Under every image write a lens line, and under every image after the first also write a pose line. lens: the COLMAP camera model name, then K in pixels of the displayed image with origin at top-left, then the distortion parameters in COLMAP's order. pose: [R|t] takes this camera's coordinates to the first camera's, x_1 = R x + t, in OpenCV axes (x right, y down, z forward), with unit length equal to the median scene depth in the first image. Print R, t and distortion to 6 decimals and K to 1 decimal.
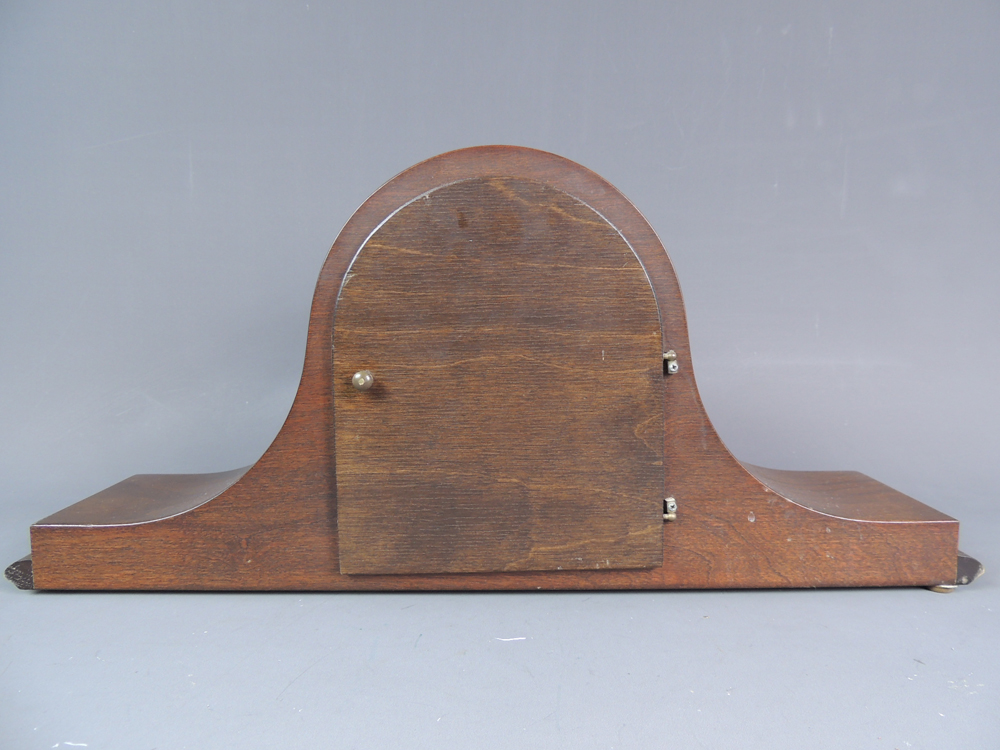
lens RADIAL K [[714.5, 0, 497.8], [0, 714.5, 374.9], [0, 0, 1]] dist [-0.004056, -0.000856]
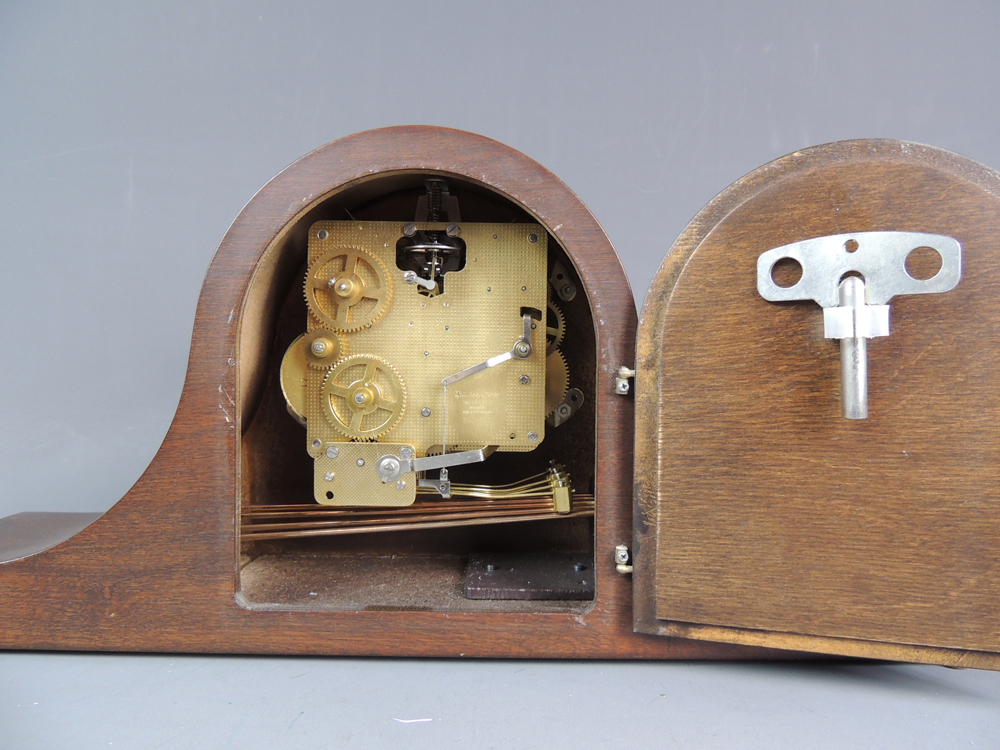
lens RADIAL K [[714.5, 0, 499.8], [0, 714.5, 375.8], [0, 0, 1]] dist [-0.004056, -0.000856]
pose [[0.999854, 0.015271, -0.007646, 0.103401], [-0.015846, 0.996517, -0.081875, 0.045635], [0.006369, 0.081984, 0.996613, 0.157037]]
